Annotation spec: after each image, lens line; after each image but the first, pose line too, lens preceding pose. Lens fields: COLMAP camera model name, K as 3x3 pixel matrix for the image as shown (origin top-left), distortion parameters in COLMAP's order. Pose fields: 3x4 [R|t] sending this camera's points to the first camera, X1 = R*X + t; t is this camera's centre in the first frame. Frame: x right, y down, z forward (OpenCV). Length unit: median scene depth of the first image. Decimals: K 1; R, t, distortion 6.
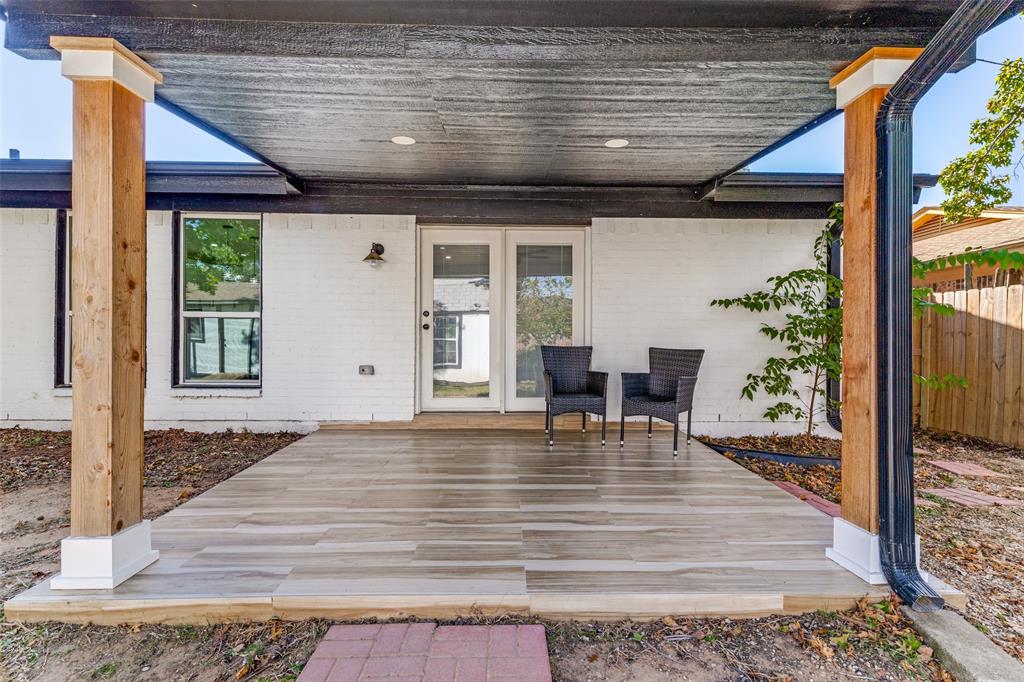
lens RADIAL K [[470.9, 0, 512.0], [0, 470.9, 341.0], [0, 0, 1]] dist [0.007215, -0.000166]
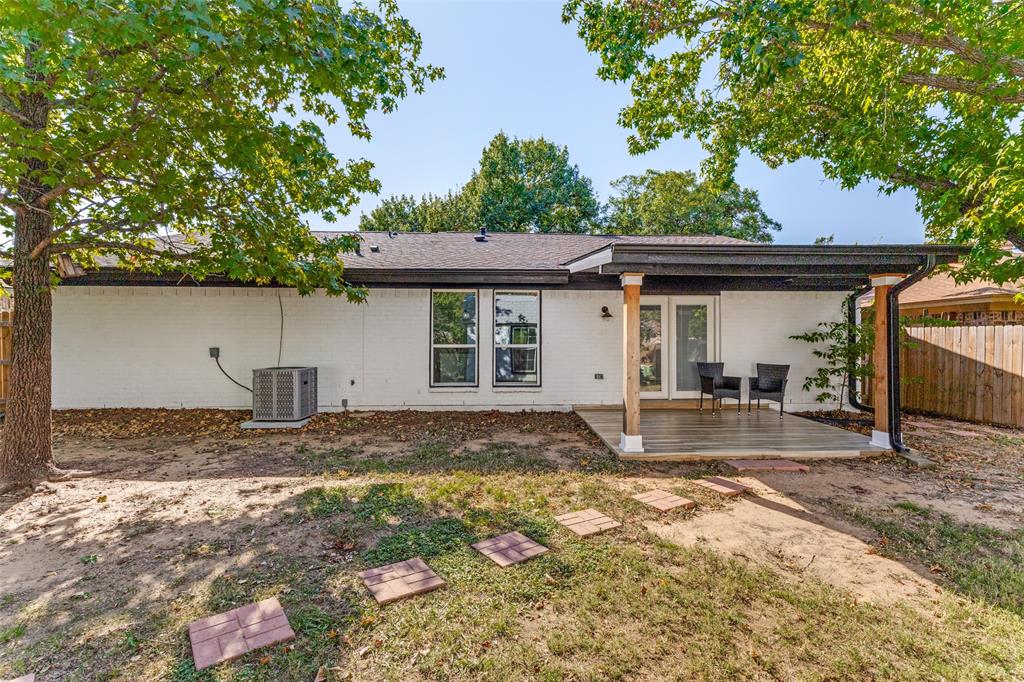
lens RADIAL K [[461.8, 0, 512.3], [0, 461.8, 335.9], [0, 0, 1]] dist [0.000331, -0.000037]
pose [[0.999757, -0.006249, 0.021133, -0.677370], [0.006425, 0.999945, -0.008296, -0.081179], [-0.021080, 0.008429, 0.999742, -0.763542]]
